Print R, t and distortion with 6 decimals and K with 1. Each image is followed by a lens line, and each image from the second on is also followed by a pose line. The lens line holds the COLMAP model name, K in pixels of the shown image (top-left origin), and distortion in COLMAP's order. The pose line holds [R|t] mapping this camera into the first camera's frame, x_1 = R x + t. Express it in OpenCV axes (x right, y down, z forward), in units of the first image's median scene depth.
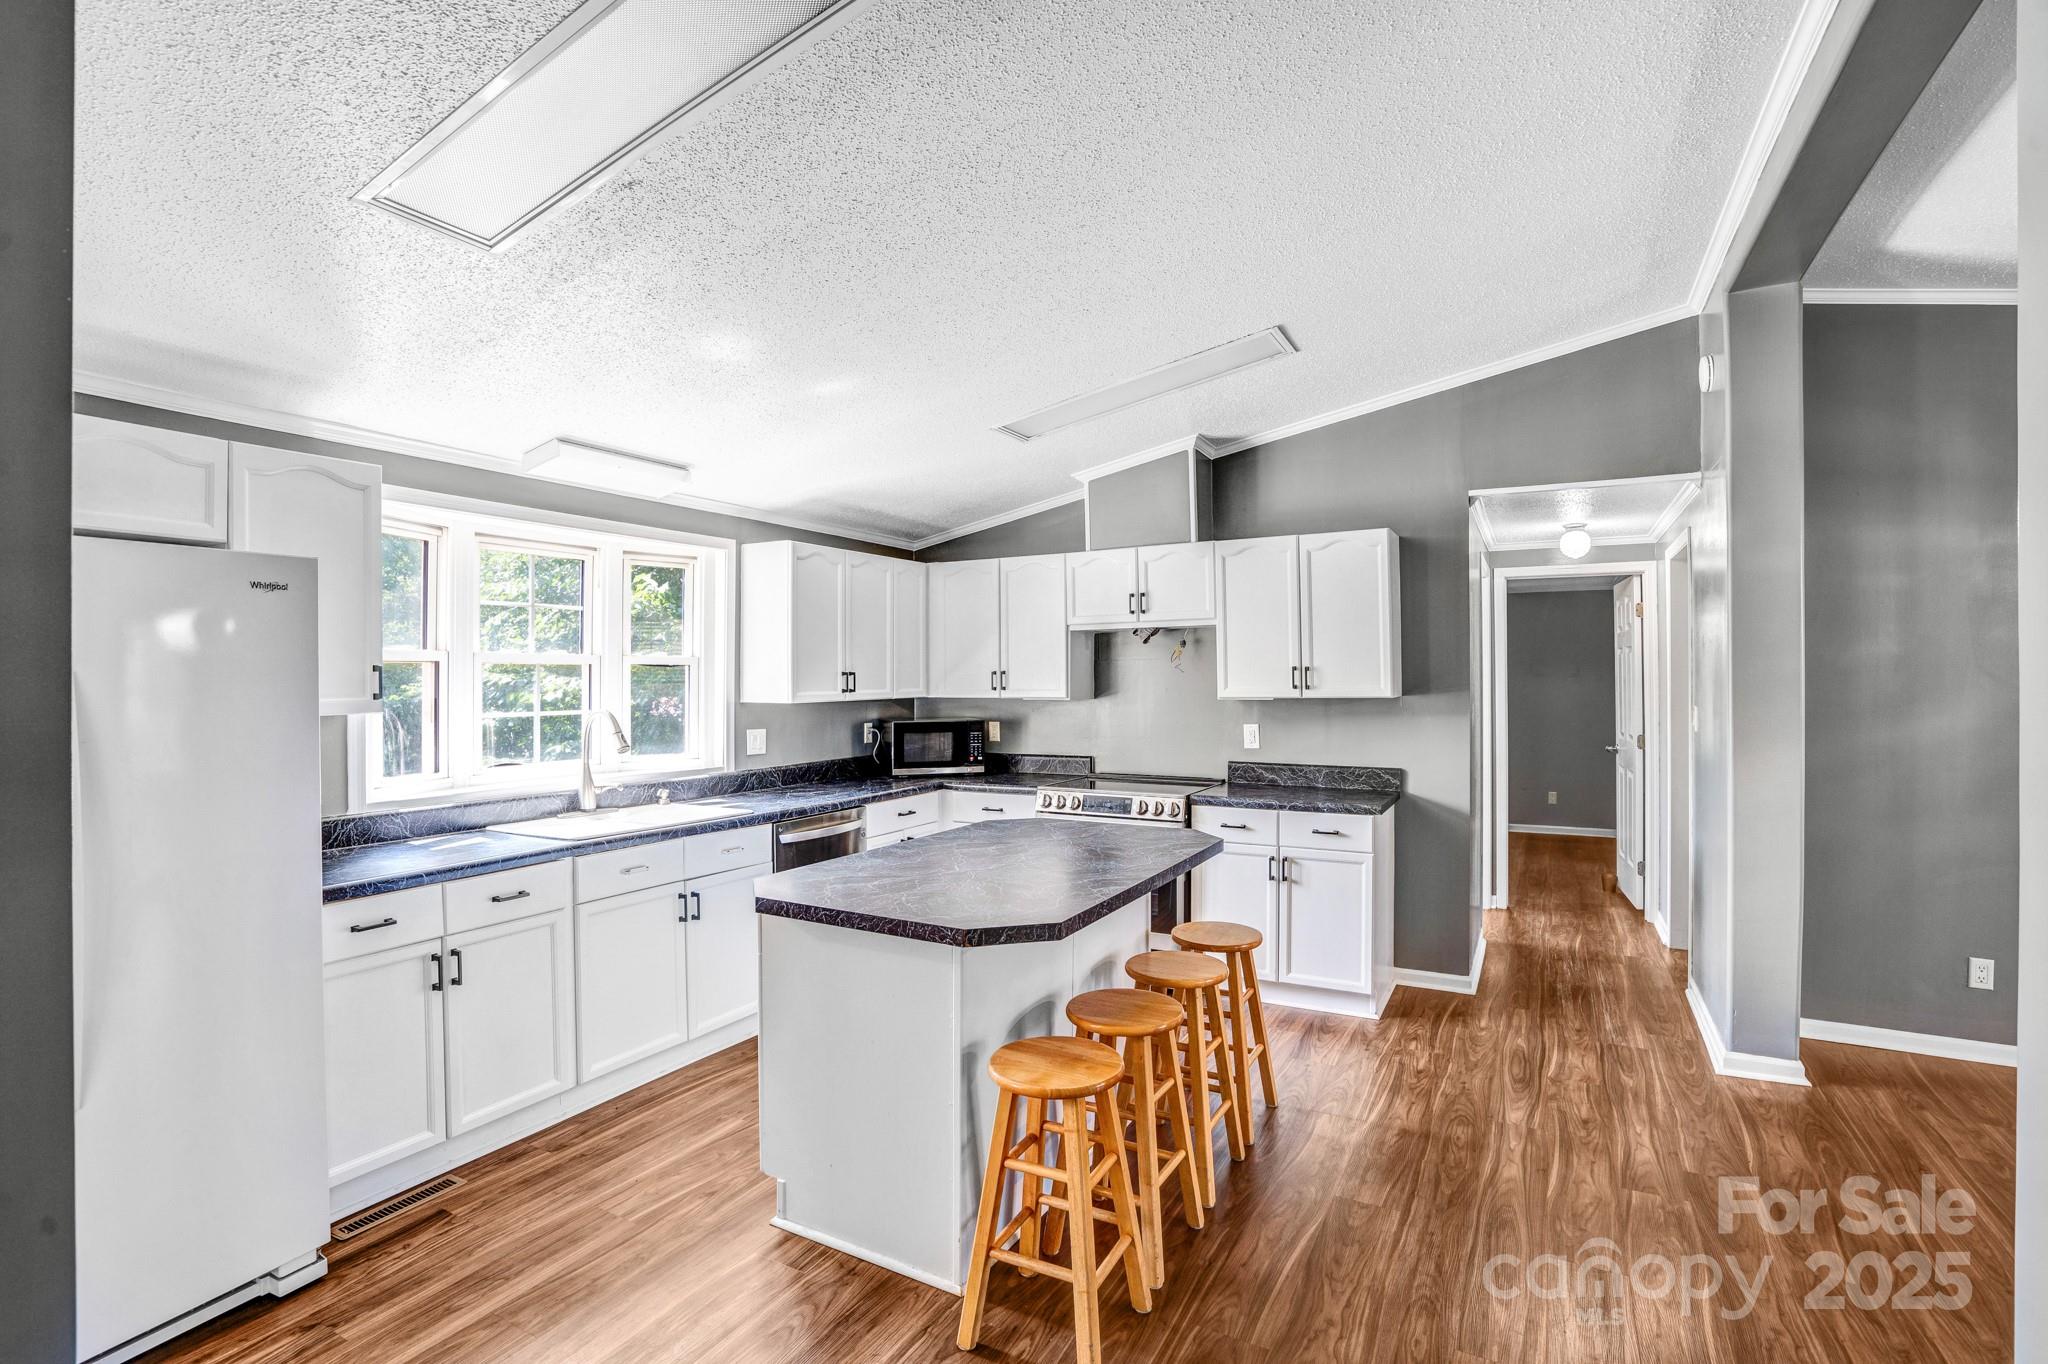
lens RADIAL K [[962.8, 0, 1012.5], [0, 962.8, 664.5], [0, 0, 1]] dist [-0.048861, 0.015943]
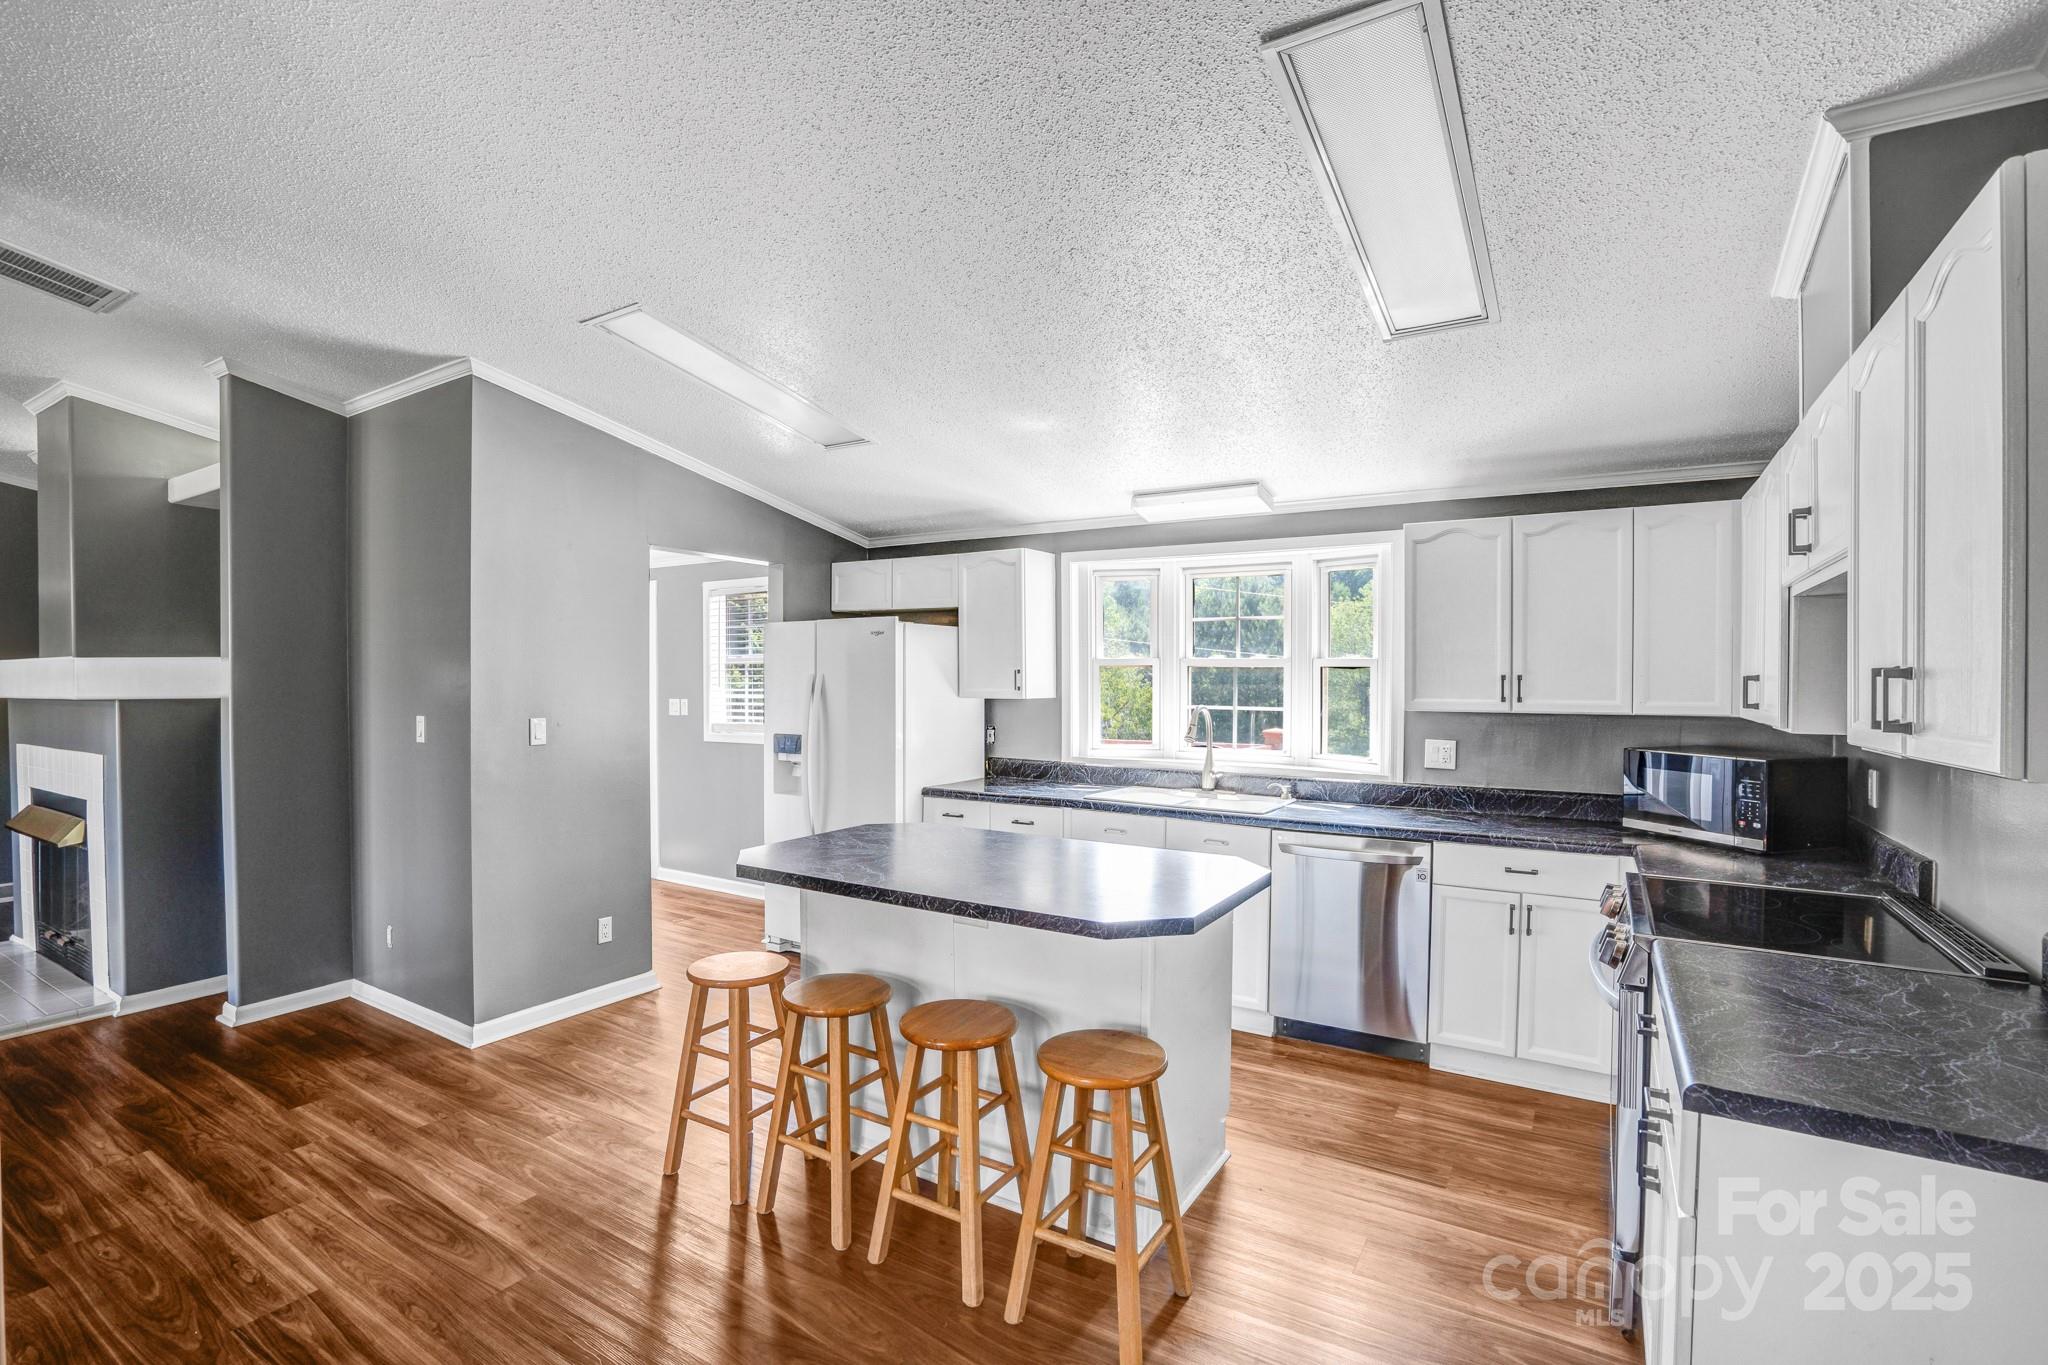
lens RADIAL K [[962.8, 0, 1006.8], [0, 962.8, 686.7], [0, 0, 1]] dist [-0.048861, 0.015943]
pose [[-0.061761, 0.019034, -0.997909, 0.622821], [0.009214, 0.999786, 0.018499, -0.000588], [0.998048, -0.008052, -0.061923, 0.661097]]
